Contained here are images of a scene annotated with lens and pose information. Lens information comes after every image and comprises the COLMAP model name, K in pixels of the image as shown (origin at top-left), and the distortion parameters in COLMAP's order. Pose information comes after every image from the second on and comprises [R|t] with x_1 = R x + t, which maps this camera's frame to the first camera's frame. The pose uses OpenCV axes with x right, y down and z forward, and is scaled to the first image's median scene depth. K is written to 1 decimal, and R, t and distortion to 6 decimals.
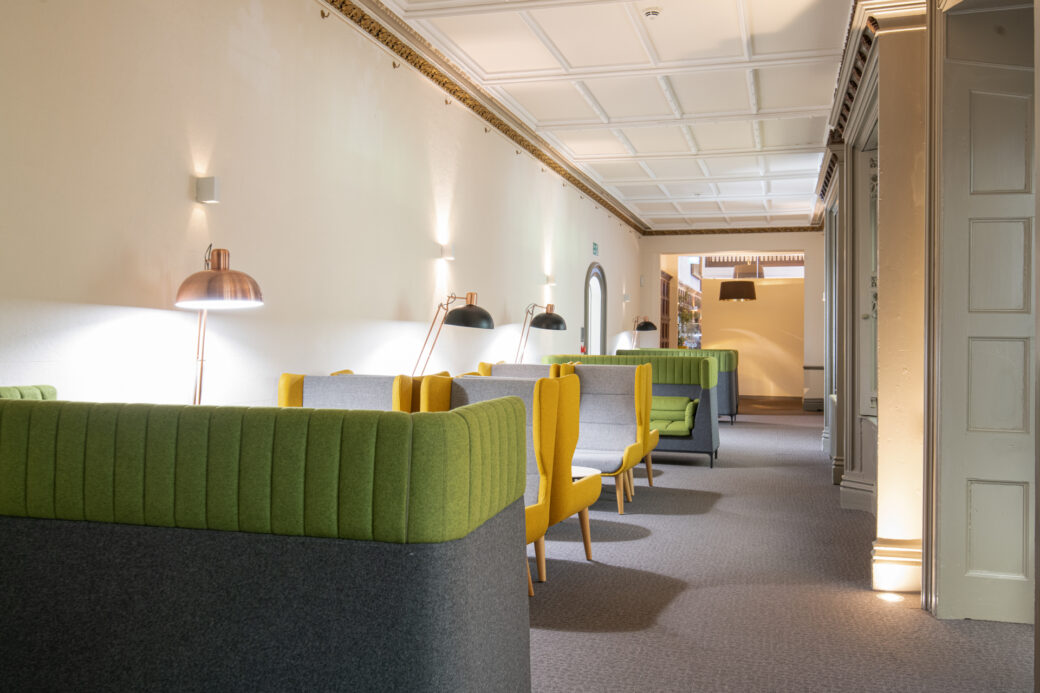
lens RADIAL K [[864.3, 0, 519.6], [0, 864.3, 320.2], [0, 0, 1]] dist [0.057289, -0.001977]
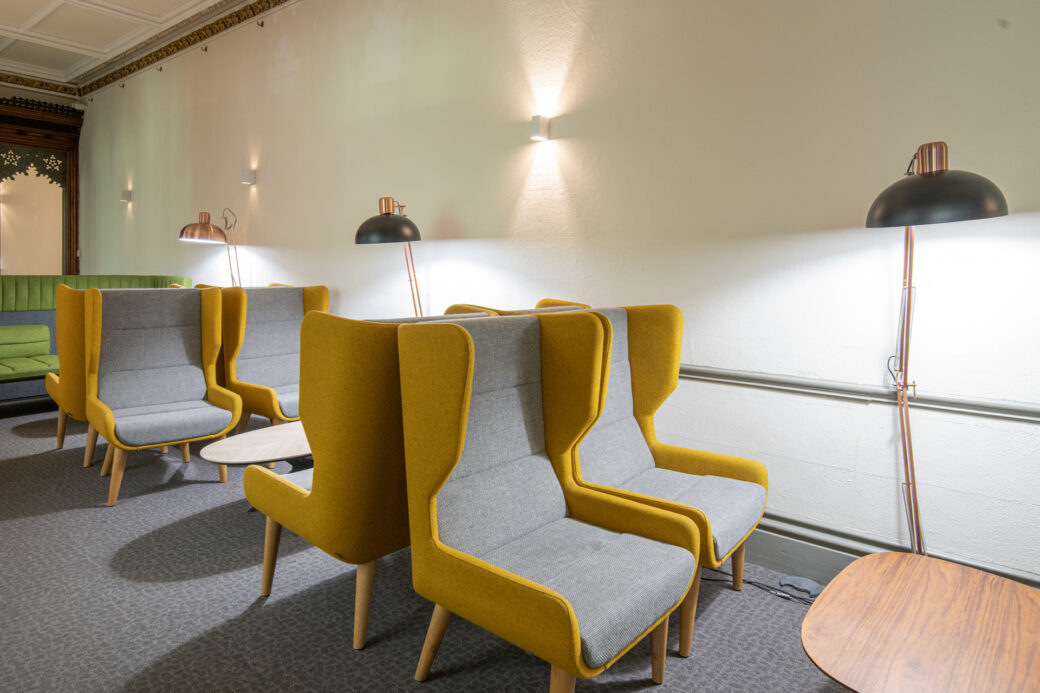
lens RADIAL K [[613.0, 0, 529.7], [0, 613.0, 334.2], [0, 0, 1]] dist [0.014618, -0.000717]
pose [[-0.372686, 0.093107, -0.923275, 0.428081], [0.012726, 0.995373, 0.095241, 0.041239], [0.927870, 0.023745, -0.372147, 1.344828]]
